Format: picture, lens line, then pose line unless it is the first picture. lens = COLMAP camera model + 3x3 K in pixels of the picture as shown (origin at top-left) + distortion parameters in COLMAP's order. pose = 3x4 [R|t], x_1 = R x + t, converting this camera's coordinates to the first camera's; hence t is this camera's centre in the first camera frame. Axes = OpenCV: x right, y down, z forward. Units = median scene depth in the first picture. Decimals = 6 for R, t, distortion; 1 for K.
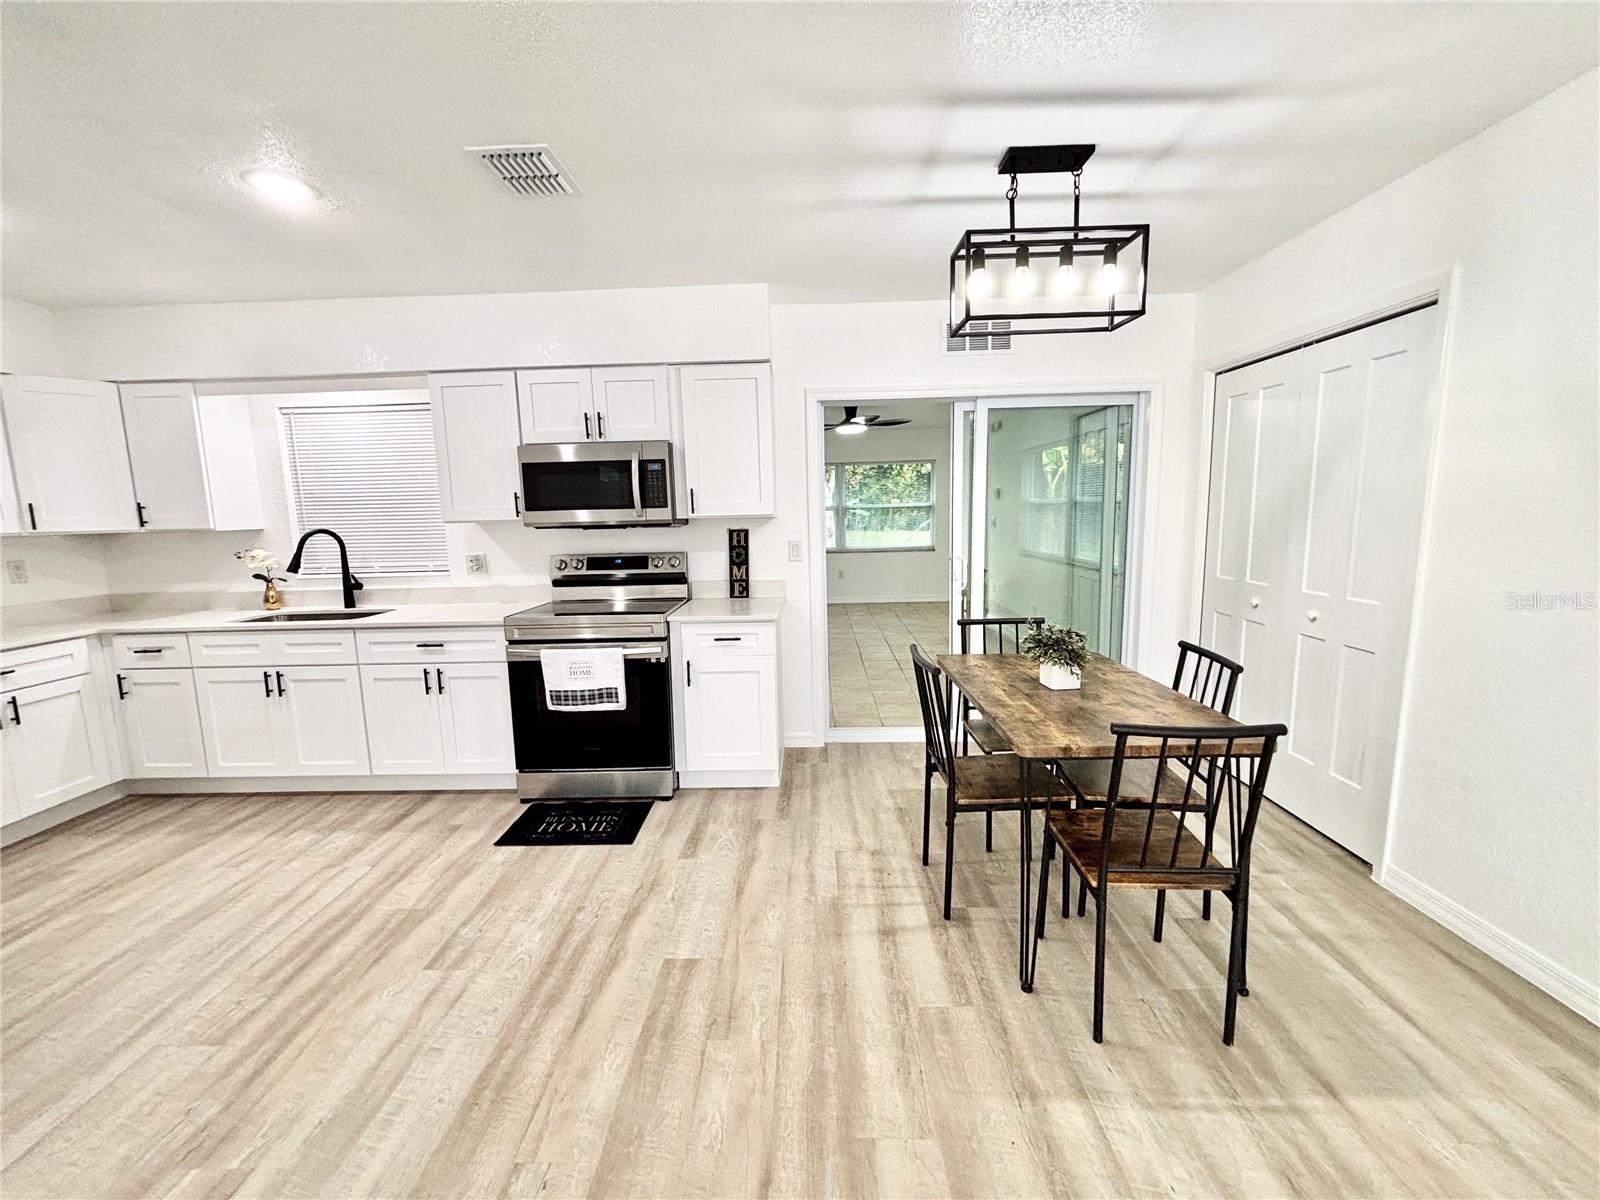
lens RADIAL K [[647.3, 0, 800.1], [0, 647.3, 597.3], [0, 0, 1]] dist [-0.000253, -0.000092]
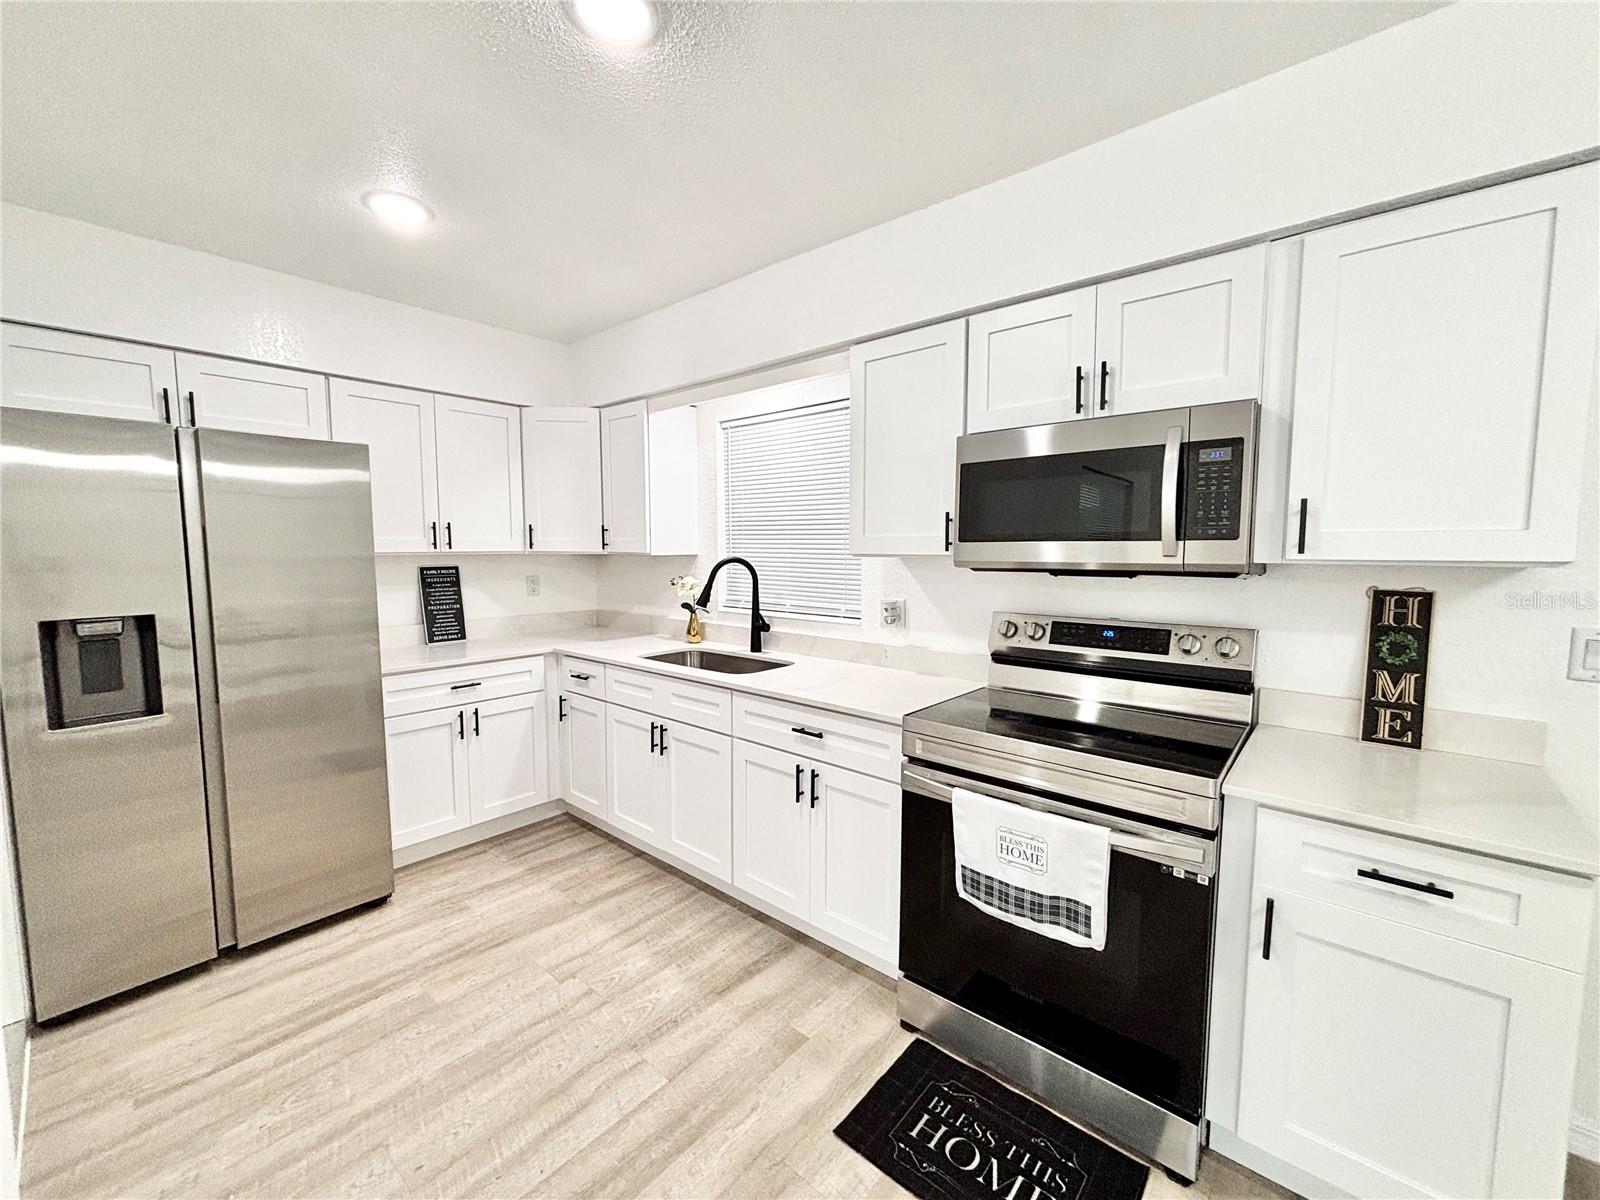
lens RADIAL K [[647.3, 0, 798.2], [0, 647.3, 593.3], [0, 0, 1]] dist [-0.000253, -0.000092]
pose [[0.770730, 0.072254, -0.633052, -0.152105], [-0.107061, 0.994109, -0.016881, -0.057988], [0.628103, 0.080786, 0.773925, 0.439774]]
